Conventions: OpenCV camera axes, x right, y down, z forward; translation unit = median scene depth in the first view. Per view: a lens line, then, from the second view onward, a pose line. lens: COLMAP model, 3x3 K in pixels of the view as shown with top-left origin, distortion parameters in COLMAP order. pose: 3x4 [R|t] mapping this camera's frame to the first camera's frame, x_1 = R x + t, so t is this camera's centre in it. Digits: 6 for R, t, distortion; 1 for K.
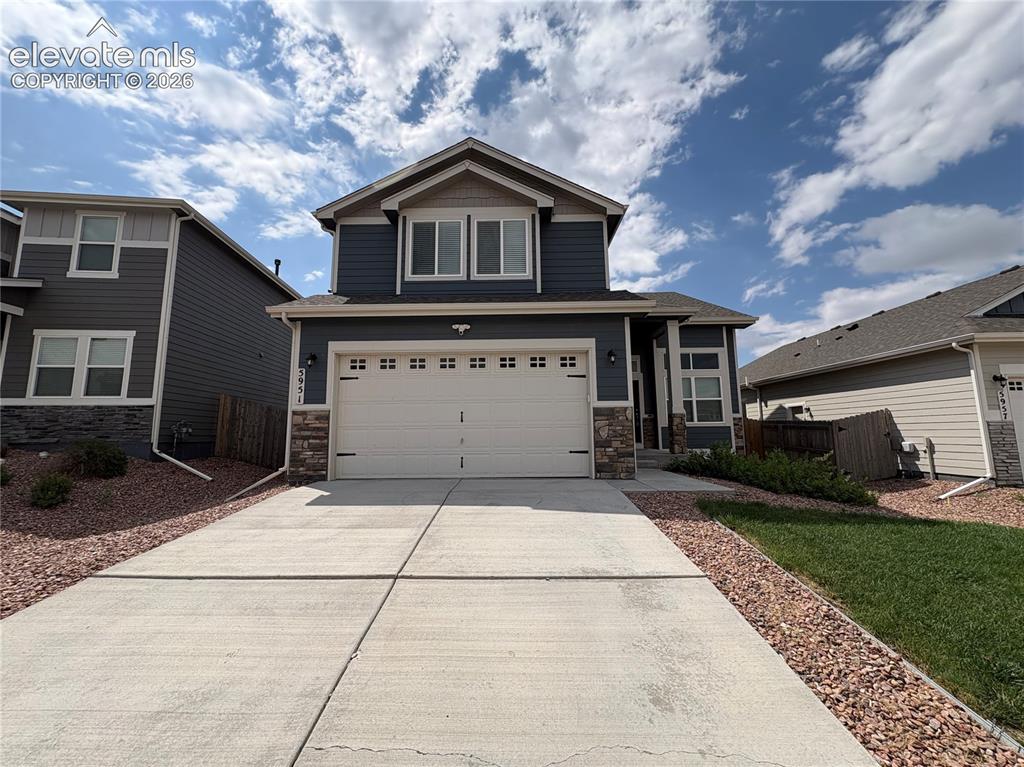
lens RADIAL K [[404.1, 0, 509.7], [0, 404.1, 377.7], [0, 0, 1]] dist [-0.001361, 0.000374]
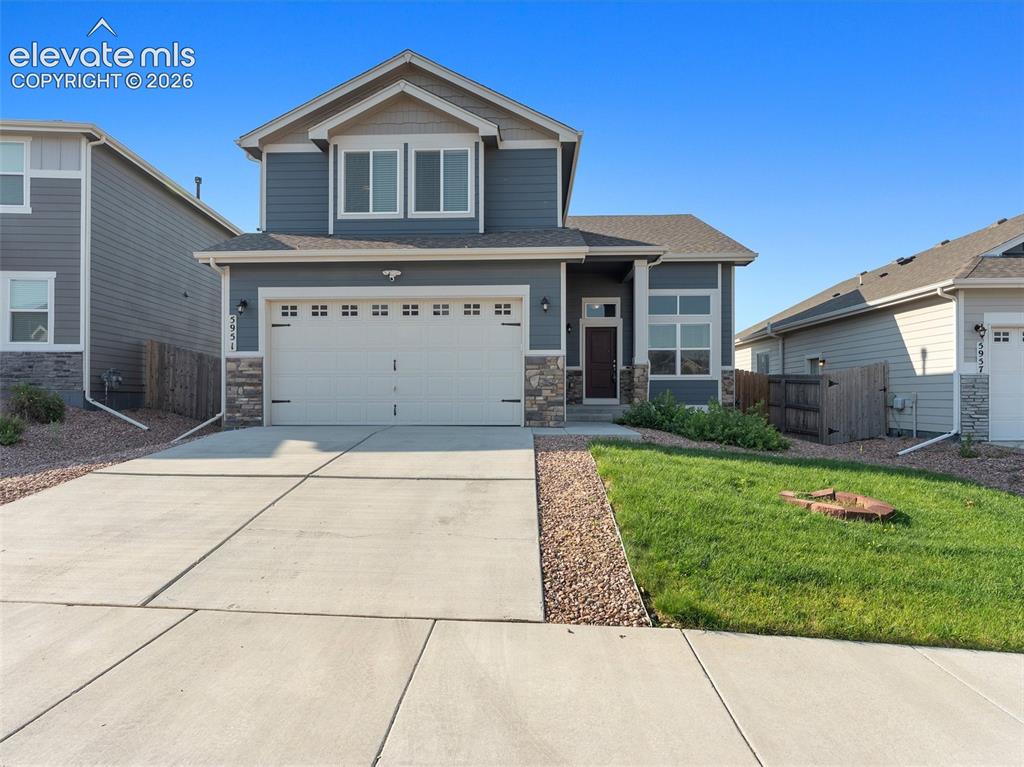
lens RADIAL K [[557.2, 0, 502.7], [0, 557.2, 386.6], [0, 0, 1]] dist [0.001268, -0.005928]
pose [[0.999511, 0.008277, -0.030165, 0.158346], [-0.004533, 0.992505, 0.122123, -0.015571], [0.030950, -0.121927, 0.992056, -0.298071]]
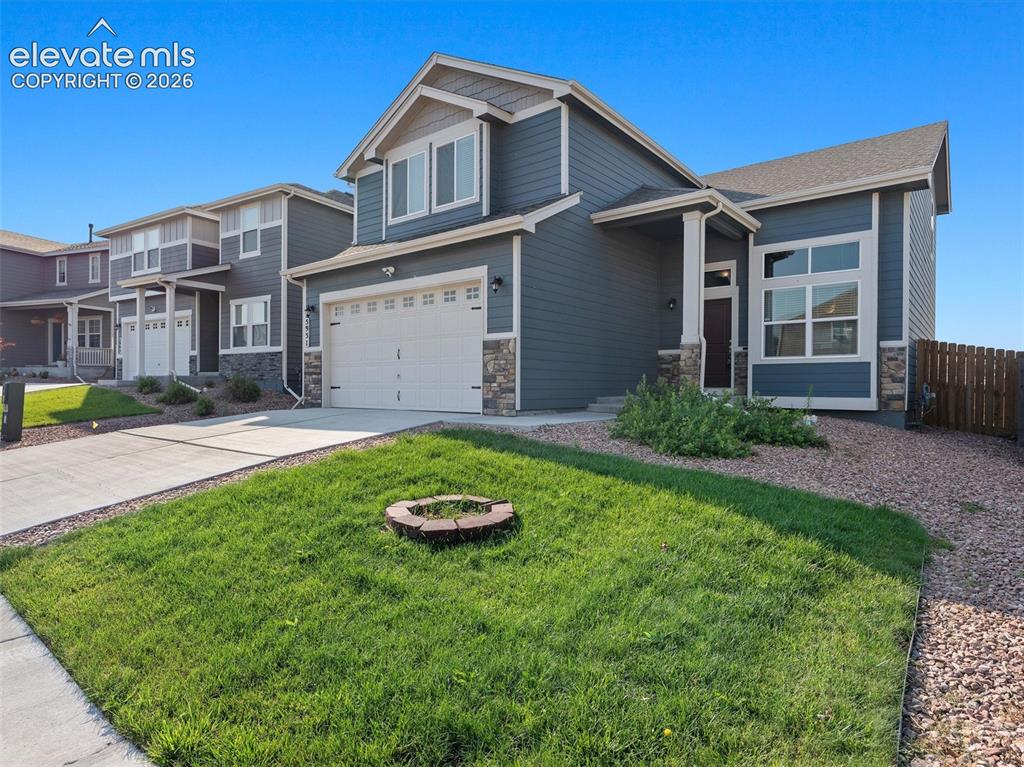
lens RADIAL K [[557.2, 0, 505.2], [0, 557.2, 386.2], [0, 0, 1]] dist [0.001268, -0.005928]
pose [[0.796782, 0.011828, -0.604151, 0.843168], [0.072888, 0.990627, 0.115524, 0.026471], [0.599855, -0.136083, 0.788451, -0.006370]]
